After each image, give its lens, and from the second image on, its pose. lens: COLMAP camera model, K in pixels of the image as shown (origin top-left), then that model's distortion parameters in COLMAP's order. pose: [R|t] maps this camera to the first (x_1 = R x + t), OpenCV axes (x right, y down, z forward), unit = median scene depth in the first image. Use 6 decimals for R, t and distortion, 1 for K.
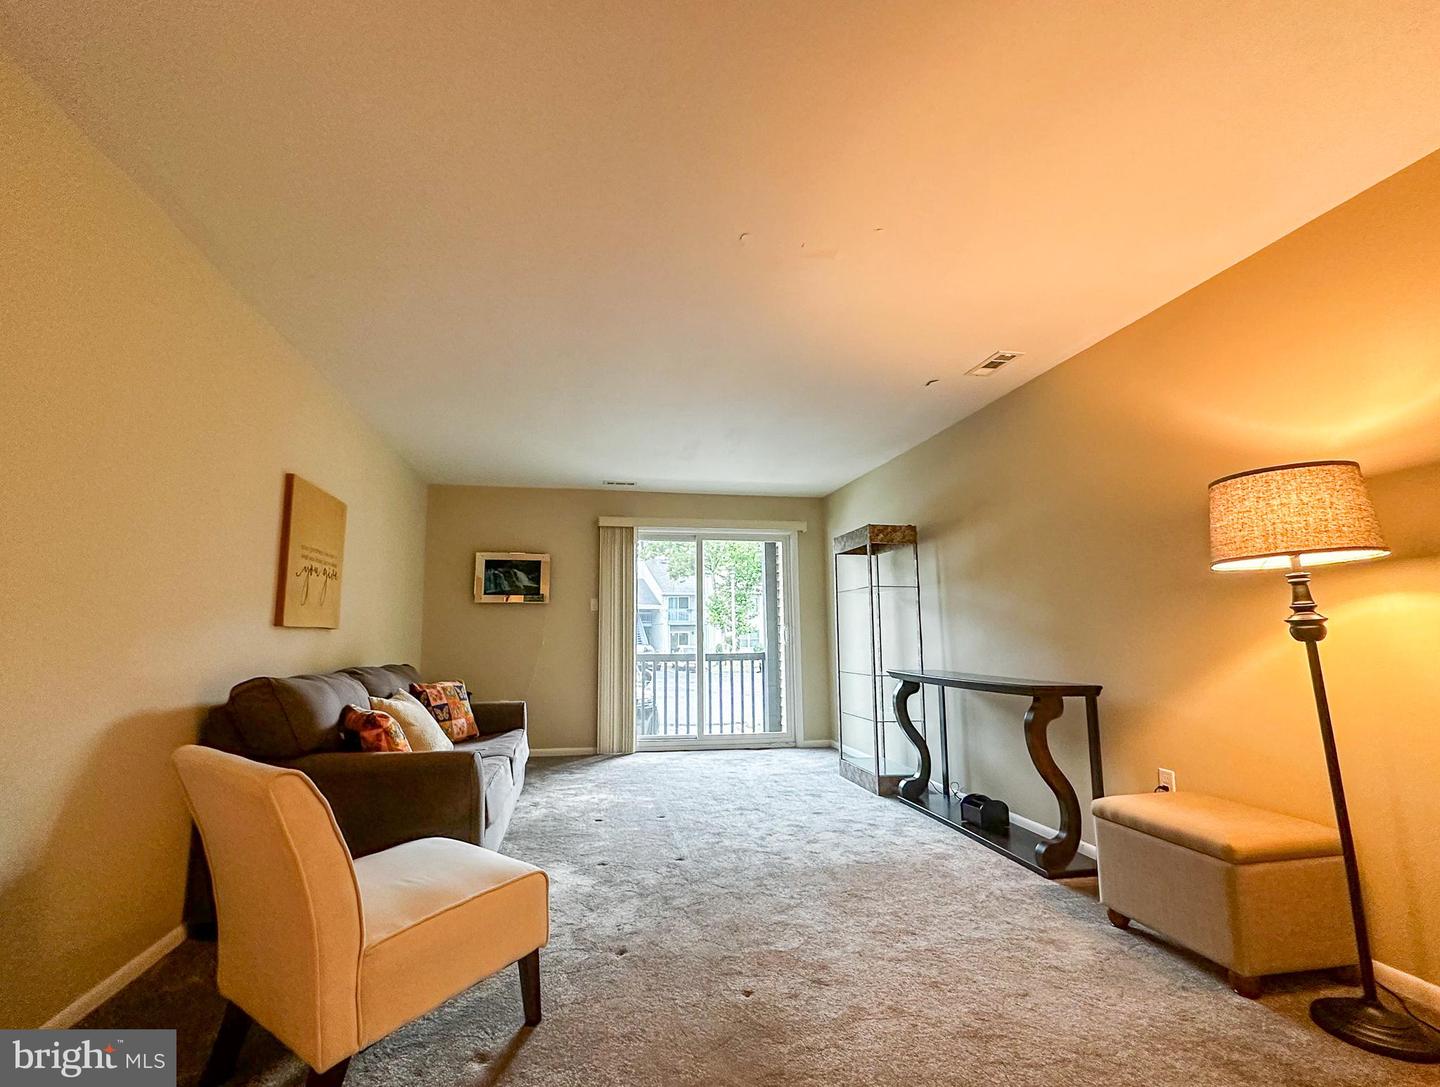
lens RADIAL K [[657.9, 0, 720.0], [0, 657.9, 543.5], [0, 0, 1]] dist [0.000713, 0.000461]
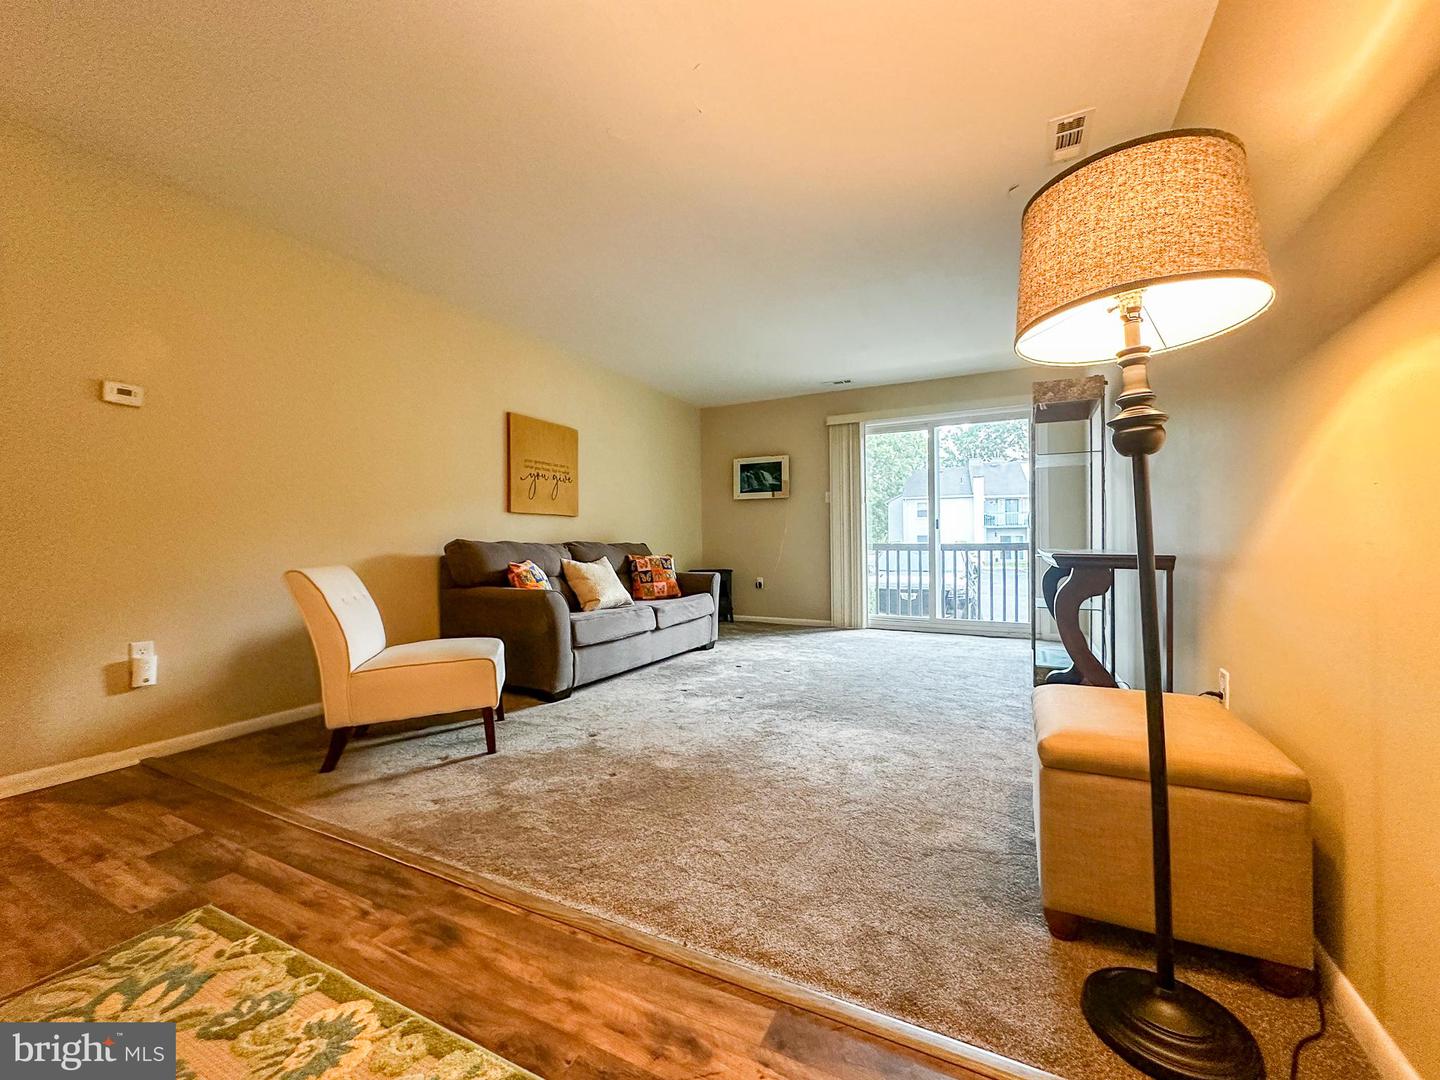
lens RADIAL K [[594.4, 0, 720.0], [0, 594.4, 540.0], [0, 0, 1]] dist [-0.001161, 0.000449]
pose [[0.791190, -0.005639, -0.611545, 0.441437], [0.090027, 0.990138, 0.107343, 0.063936], [0.604908, -0.139984, 0.783894, 0.141445]]
